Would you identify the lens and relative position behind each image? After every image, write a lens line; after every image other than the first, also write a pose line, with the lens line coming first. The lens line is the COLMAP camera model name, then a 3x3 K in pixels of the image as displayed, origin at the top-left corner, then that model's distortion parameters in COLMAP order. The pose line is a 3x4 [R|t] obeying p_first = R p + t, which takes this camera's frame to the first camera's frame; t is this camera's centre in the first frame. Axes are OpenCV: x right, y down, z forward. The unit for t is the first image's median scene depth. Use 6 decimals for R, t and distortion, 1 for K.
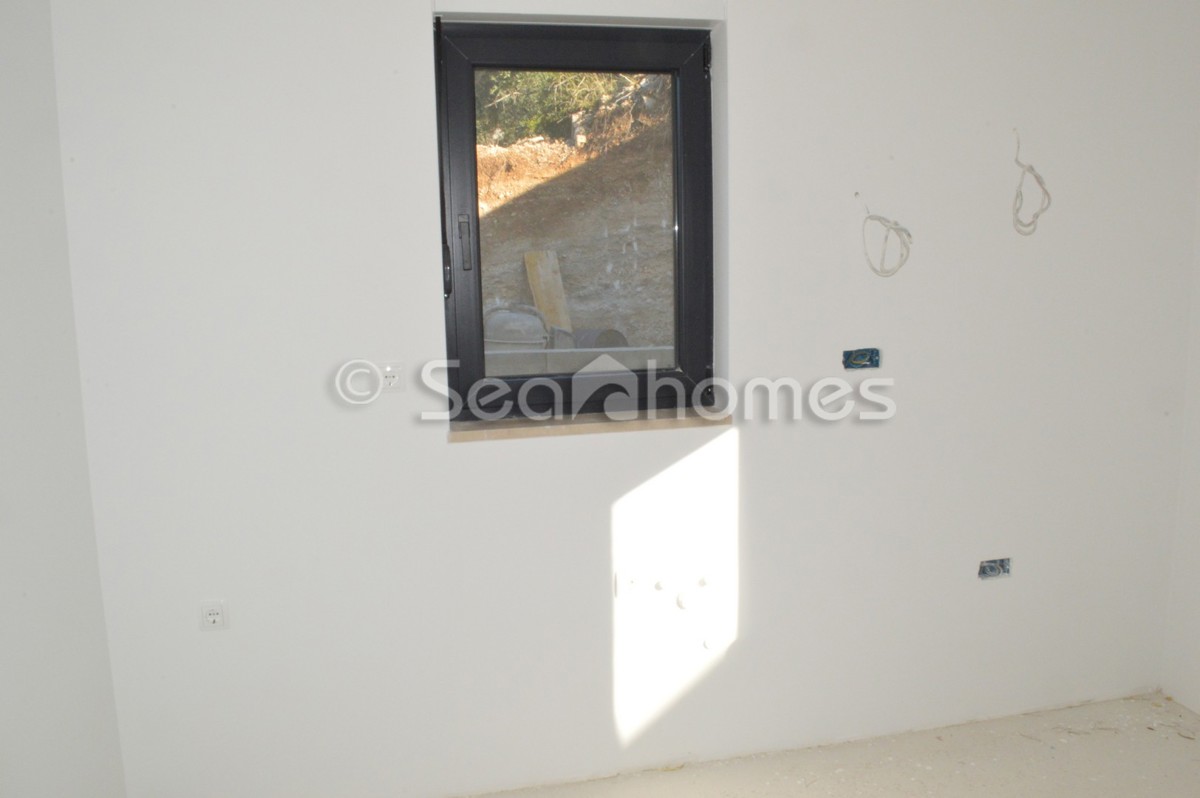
lens RADIAL K [[977.5, 0, 600.7], [0, 977.5, 395.0], [0, 0, 1]] dist [-0.081712, 0.010129]
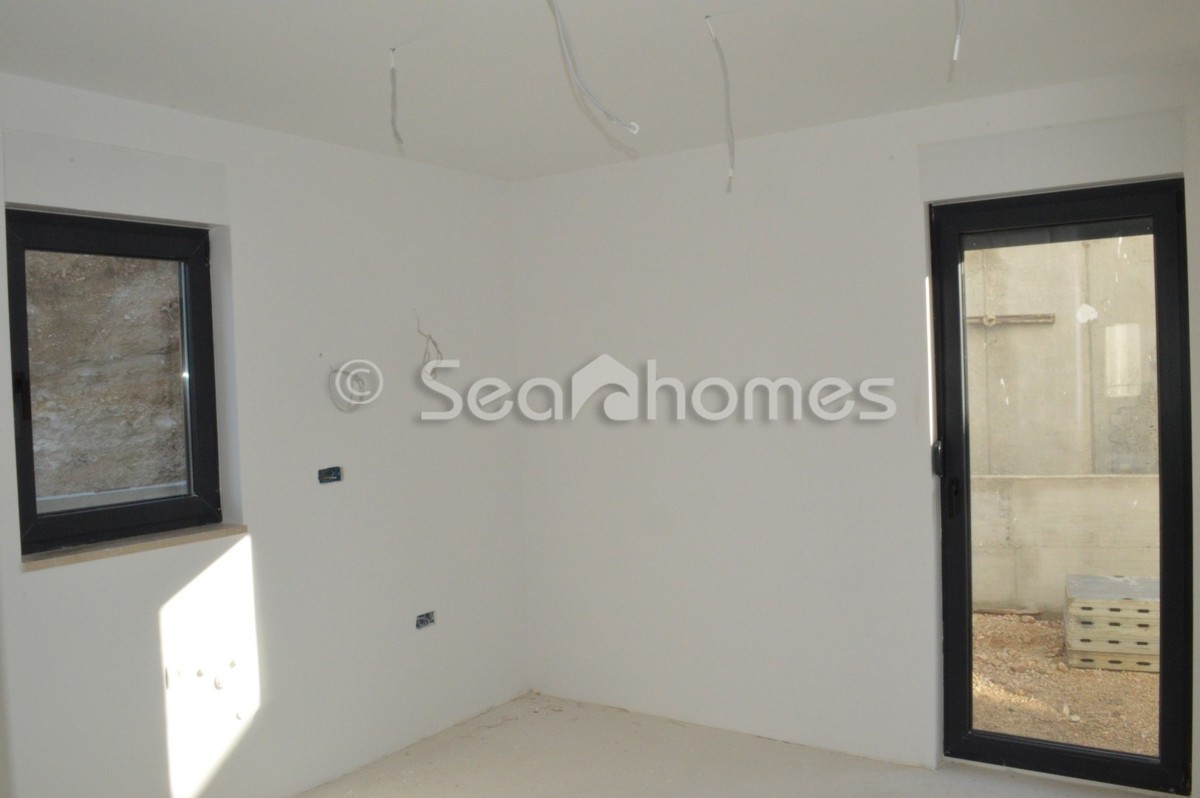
lens RADIAL K [[977.5, 0, 598.9], [0, 977.5, 401.1], [0, 0, 1]] dist [-0.081712, 0.010129]
pose [[0.735997, -0.026539, 0.676464, -0.367177], [0.124660, 0.987457, -0.096891, 0.038764], [-0.665408, 0.155639, 0.730074, -0.248600]]
